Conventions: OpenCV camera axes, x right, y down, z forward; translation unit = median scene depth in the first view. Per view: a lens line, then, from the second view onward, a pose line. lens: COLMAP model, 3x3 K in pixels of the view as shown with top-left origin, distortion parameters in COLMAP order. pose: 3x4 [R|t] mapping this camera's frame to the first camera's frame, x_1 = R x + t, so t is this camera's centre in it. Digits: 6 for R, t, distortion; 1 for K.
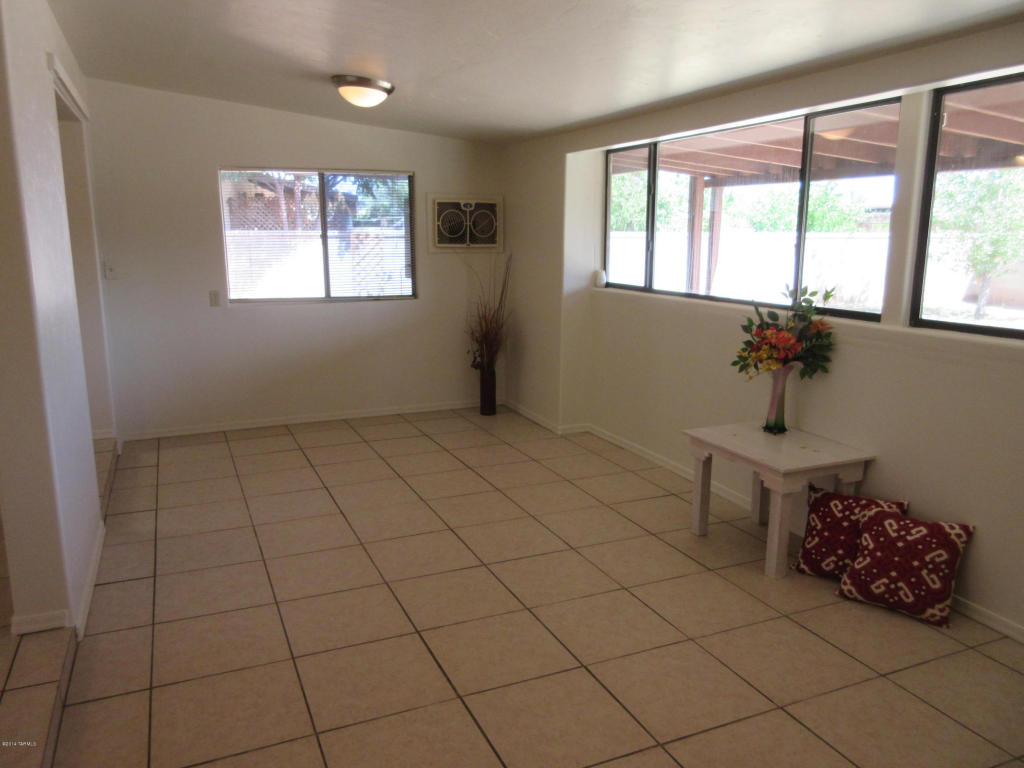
lens RADIAL K [[762.7, 0, 513.7], [0, 762.7, 373.6], [0, 0, 1]] dist [-0.012015, 0.009962]
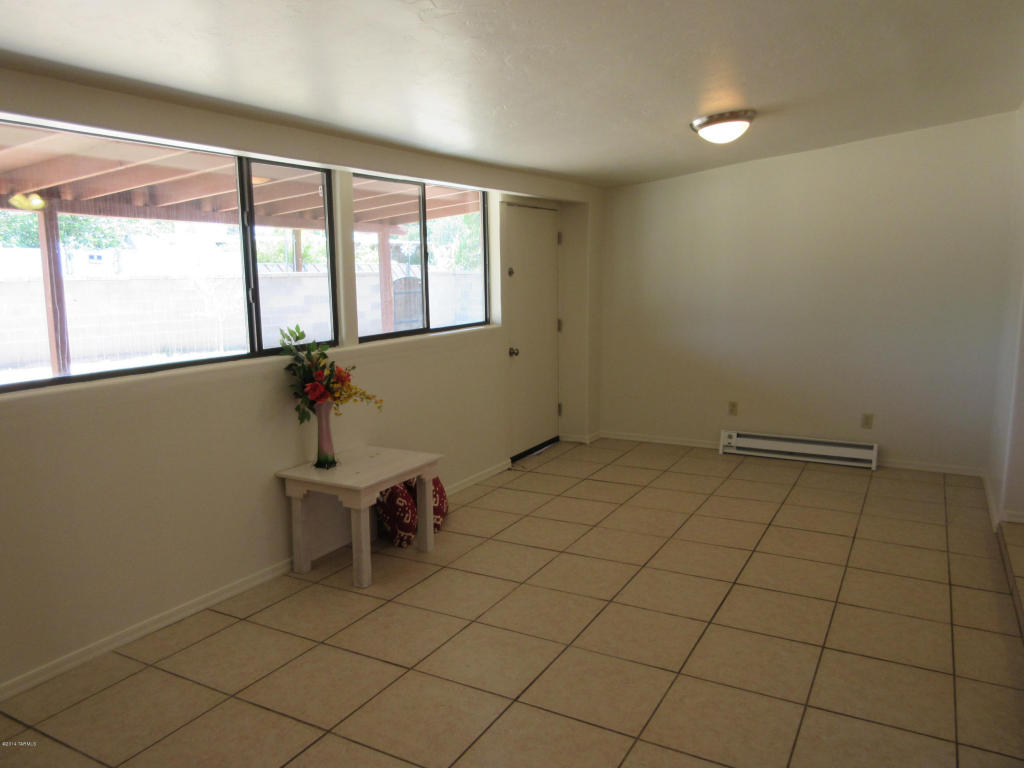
lens RADIAL K [[762.7, 0, 521.4], [0, 762.7, 387.7], [0, 0, 1]] dist [-0.012015, 0.009962]
pose [[-0.618817, -0.114539, 0.777140, -0.652523], [0.155638, 0.951823, 0.264215, -0.274500], [-0.769963, 0.284453, -0.571178, 1.449729]]
